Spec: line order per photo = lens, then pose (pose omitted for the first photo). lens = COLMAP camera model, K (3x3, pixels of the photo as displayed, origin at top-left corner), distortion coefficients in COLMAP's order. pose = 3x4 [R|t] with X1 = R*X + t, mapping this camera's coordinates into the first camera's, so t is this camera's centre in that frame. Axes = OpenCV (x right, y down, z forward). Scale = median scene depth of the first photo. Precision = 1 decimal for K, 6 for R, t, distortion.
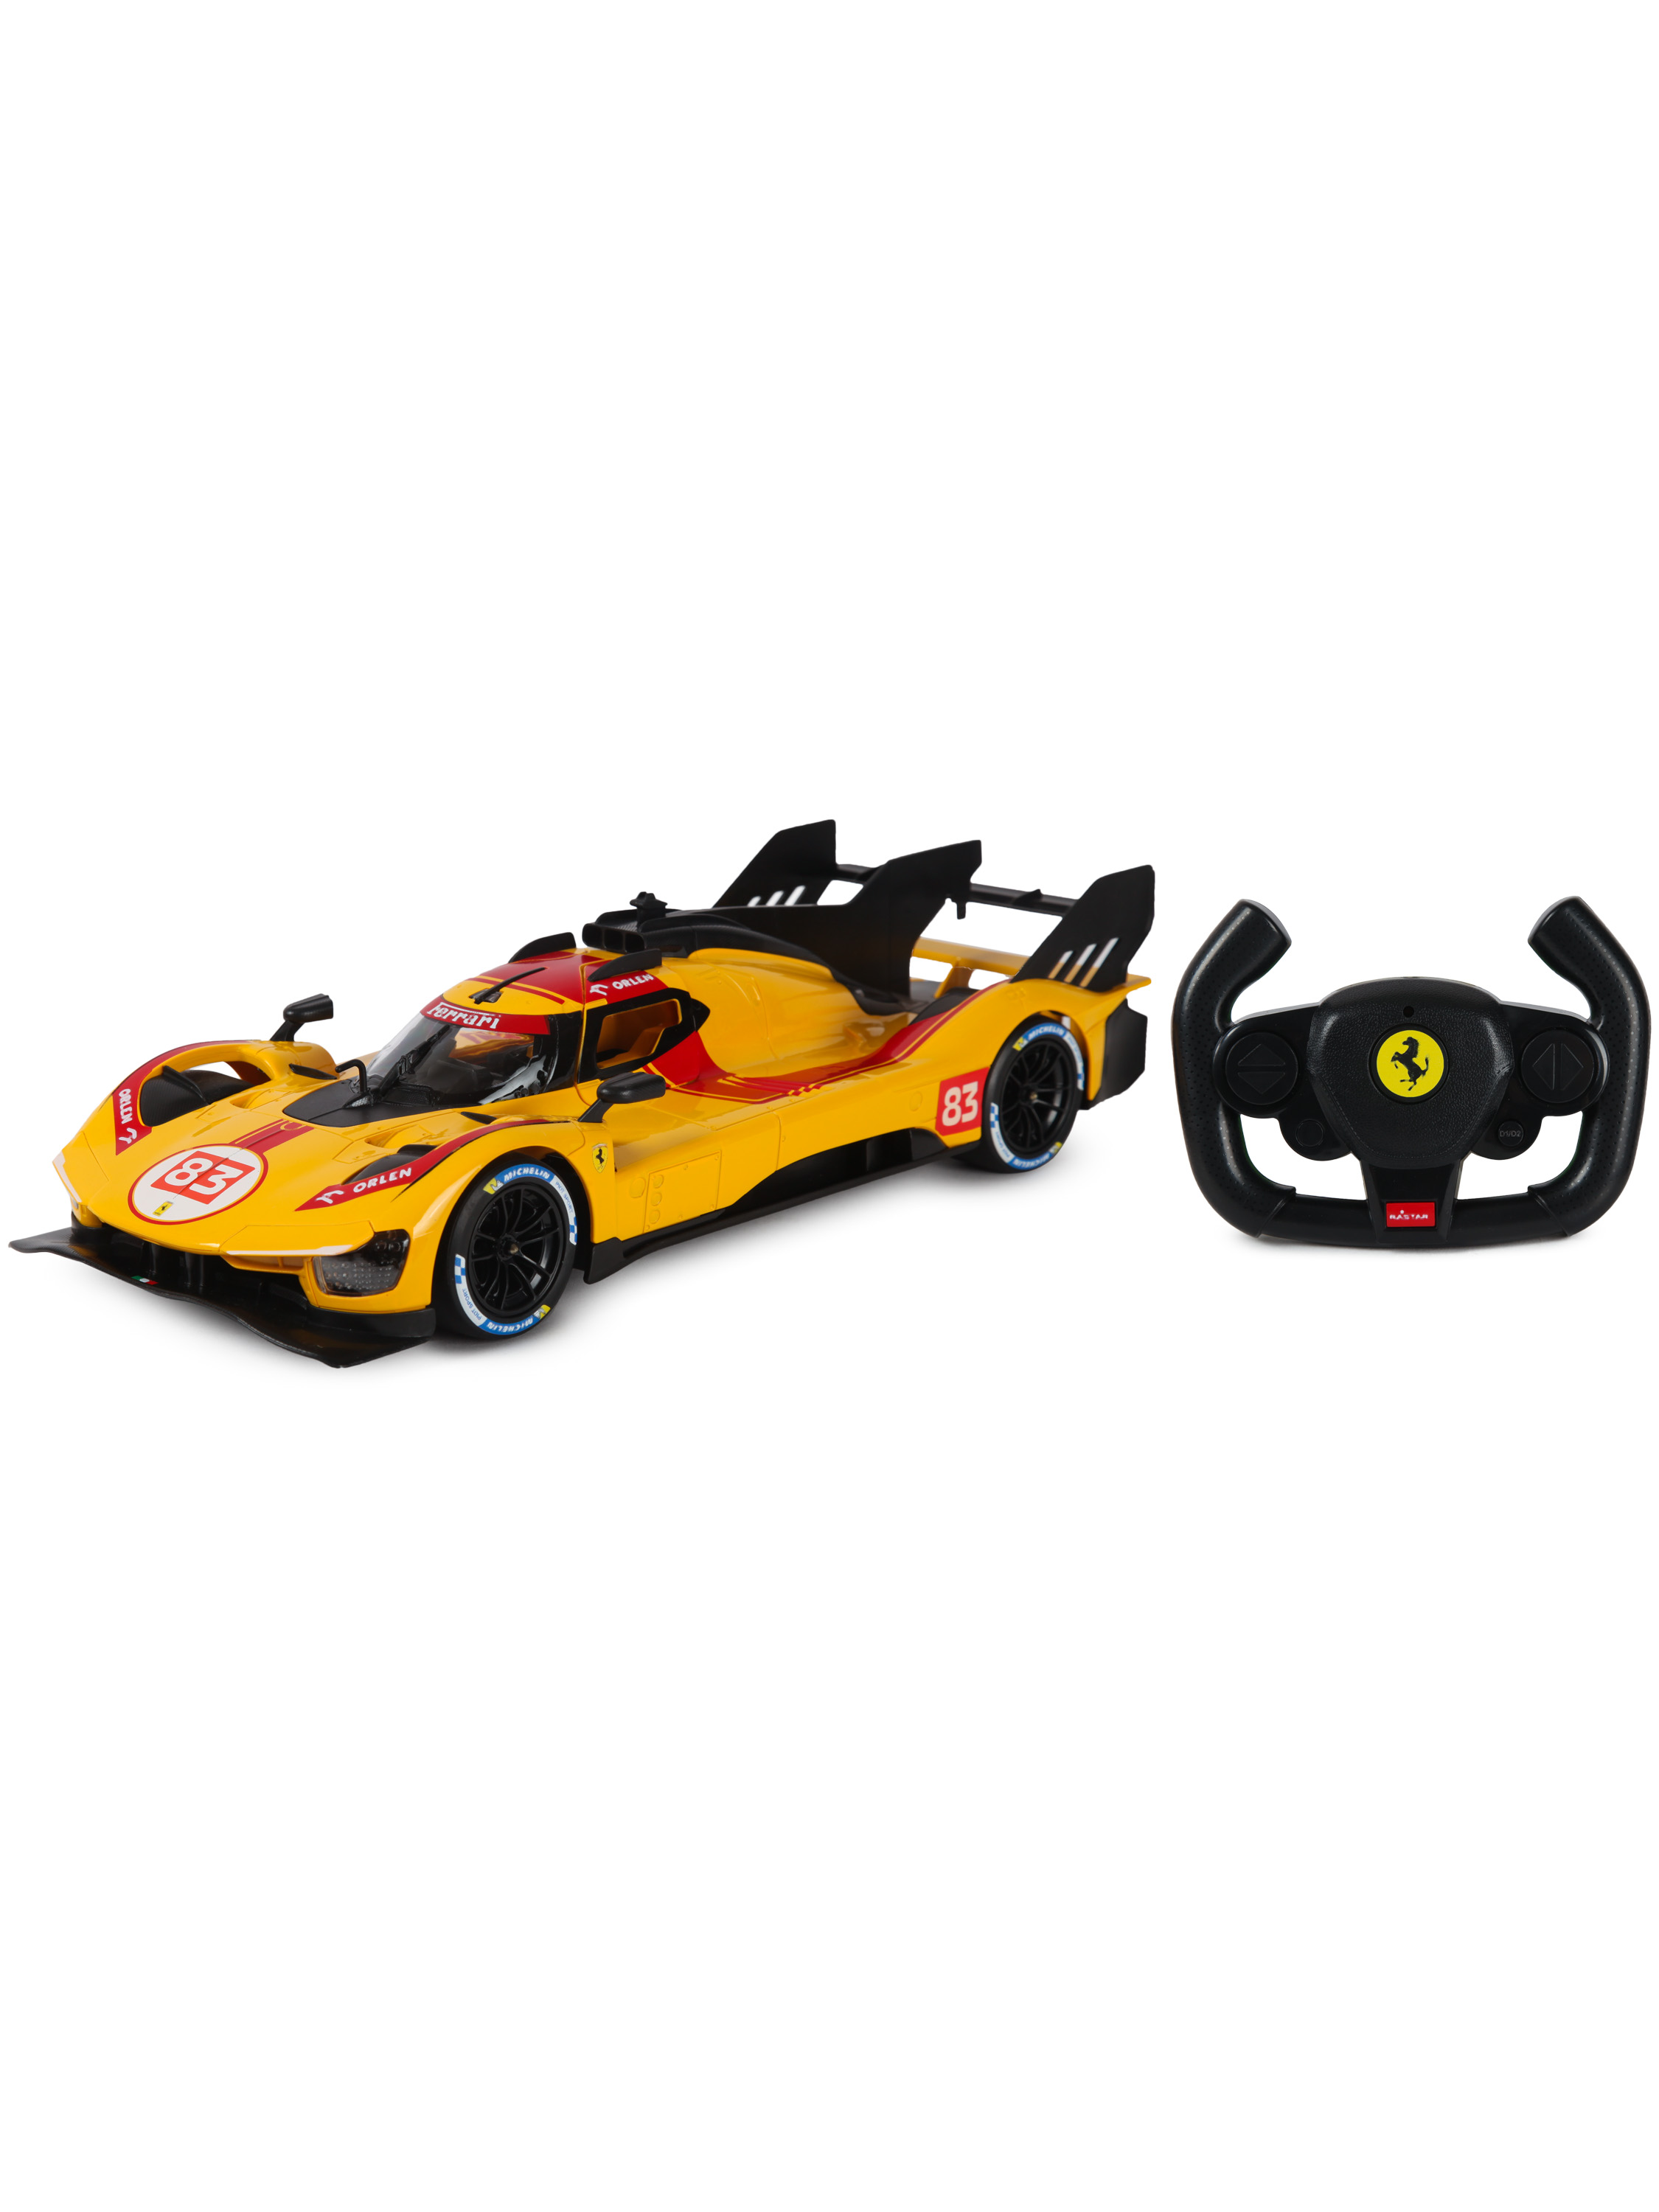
lens RADIAL K [[3546.5, 0, 959.9], [0, 3546.5, 1121.4], [0, 0, 1]] dist [-0.049661, 0.000000]
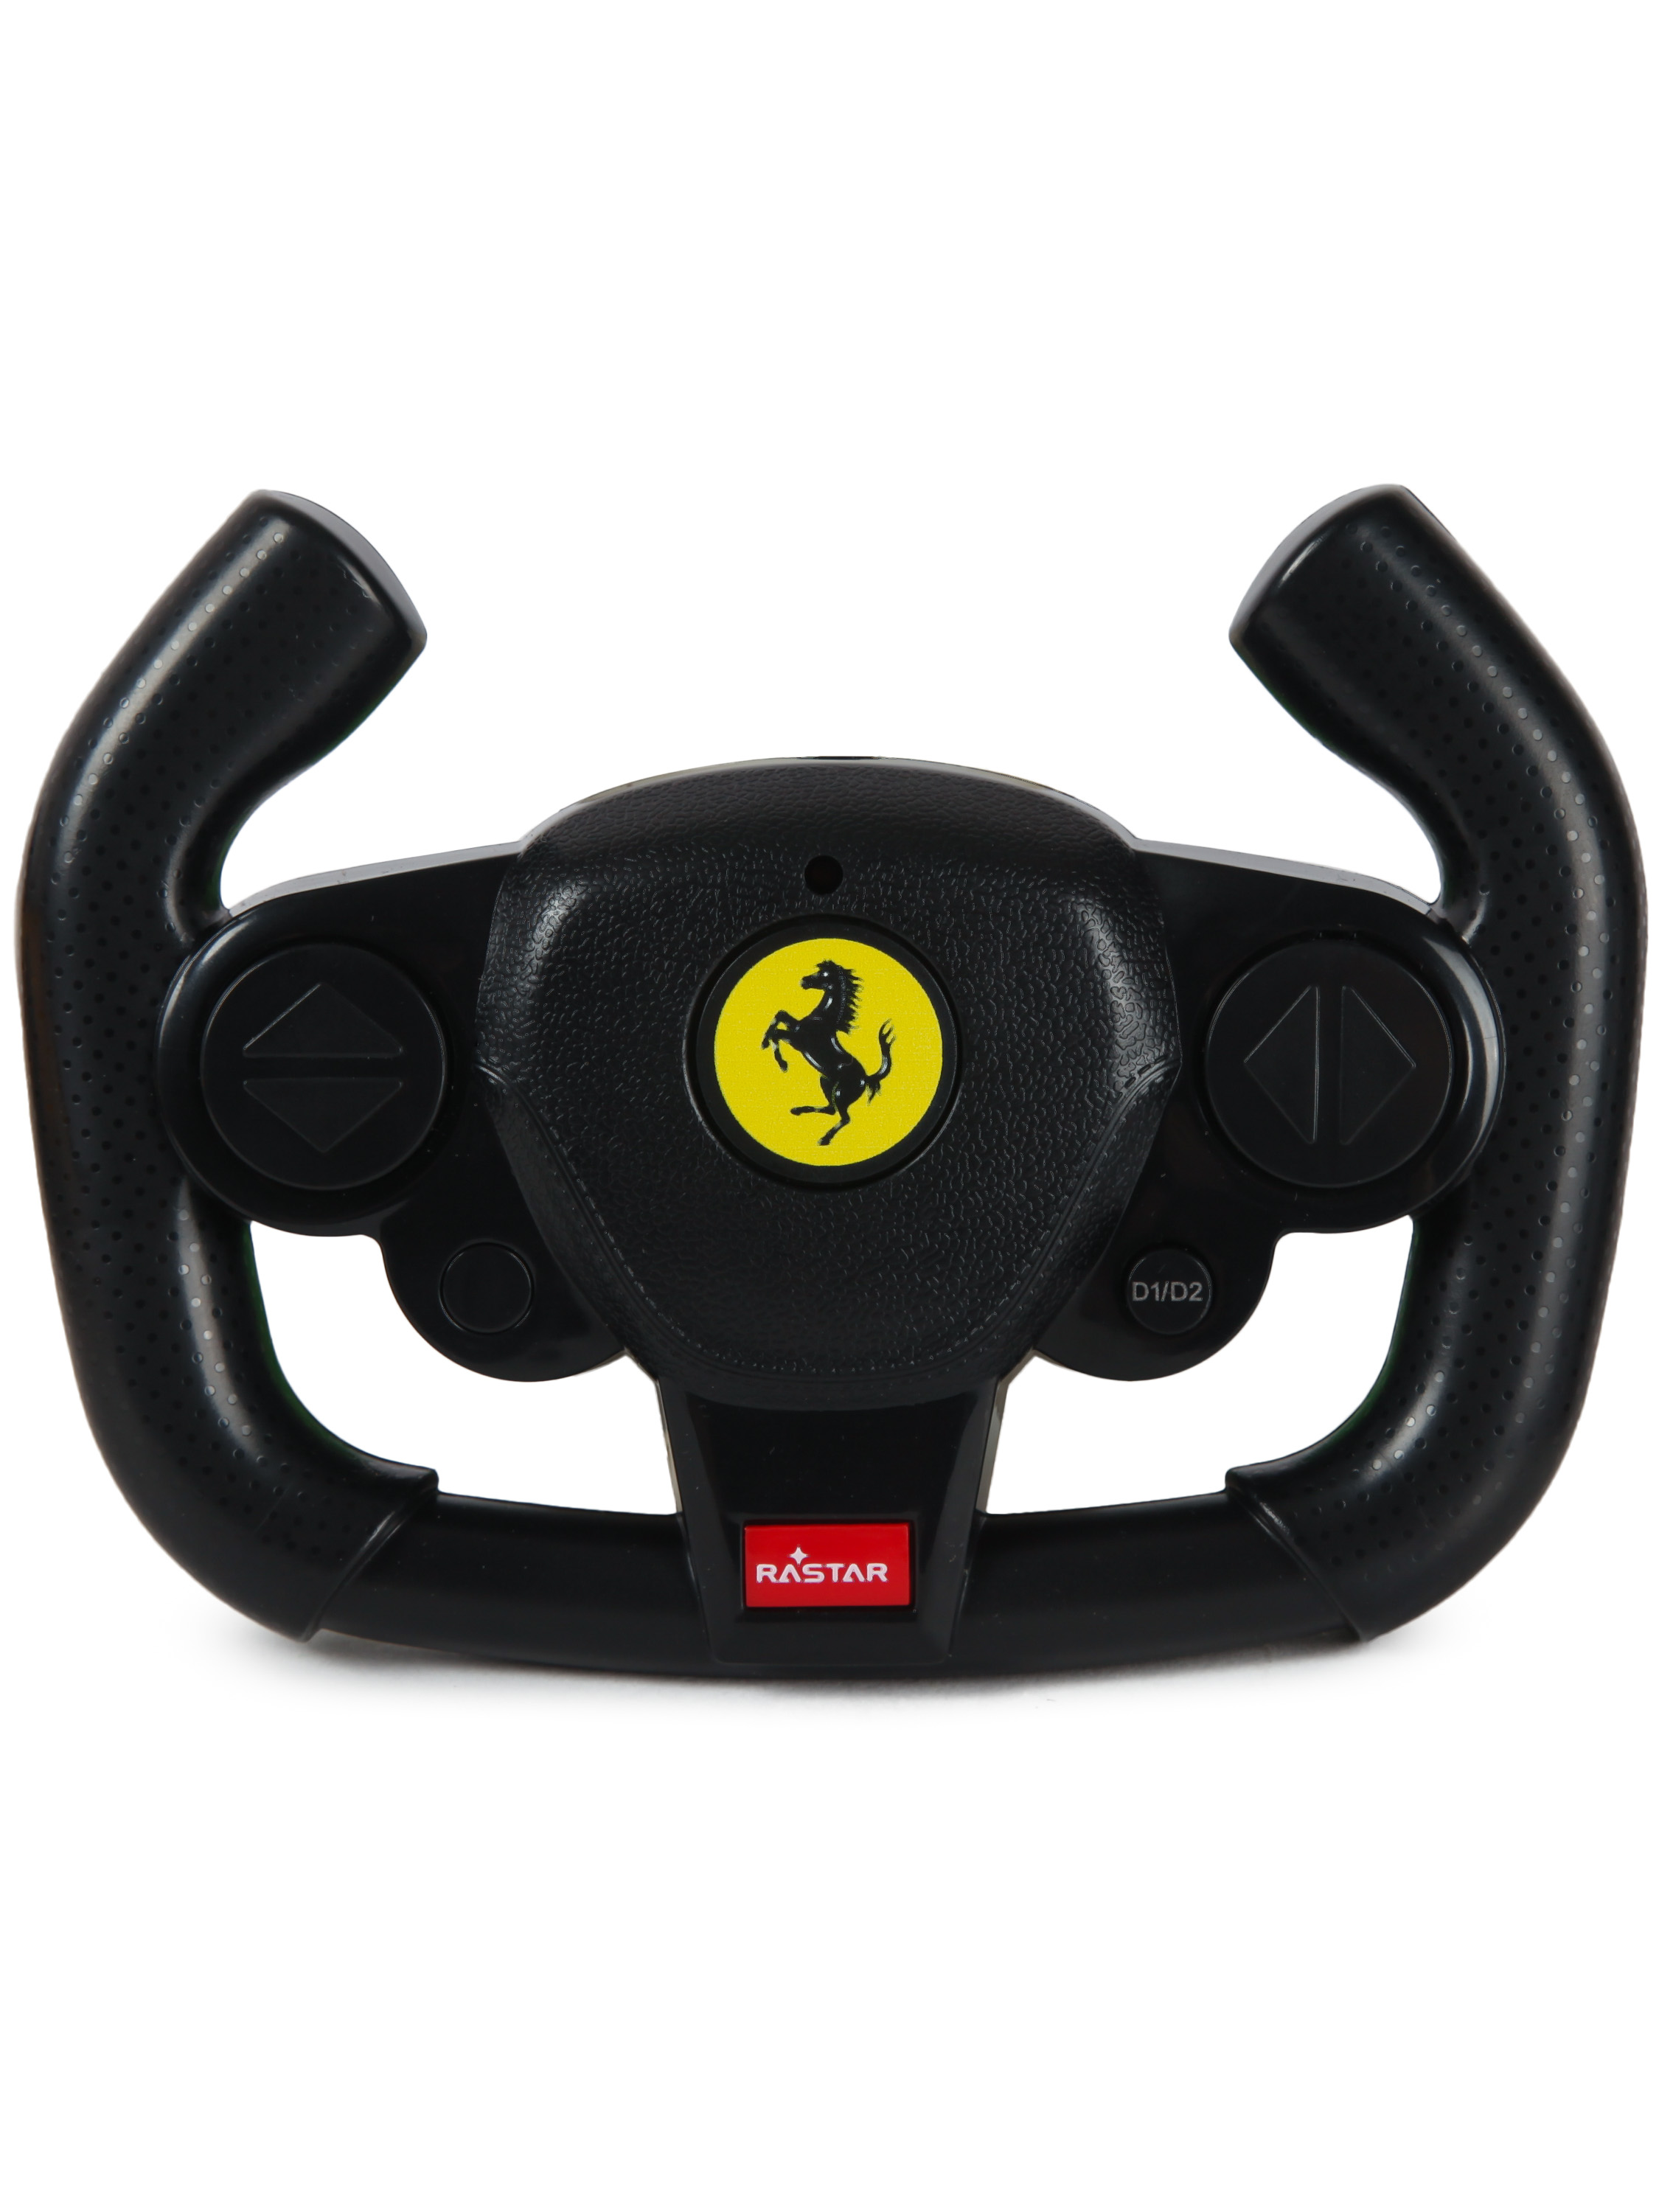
lens RADIAL K [[4953.7, 0, 828.4], [0, 4953.7, 1101.9], [0, 0, 1]] dist [-0.044140, 0.000000]
pose [[0.999872, 0.004215, 0.015427, 0.120743], [-0.004250, 0.999988, 0.002244, -0.013077], [-0.015418, -0.002309, 0.999878, 0.588970]]
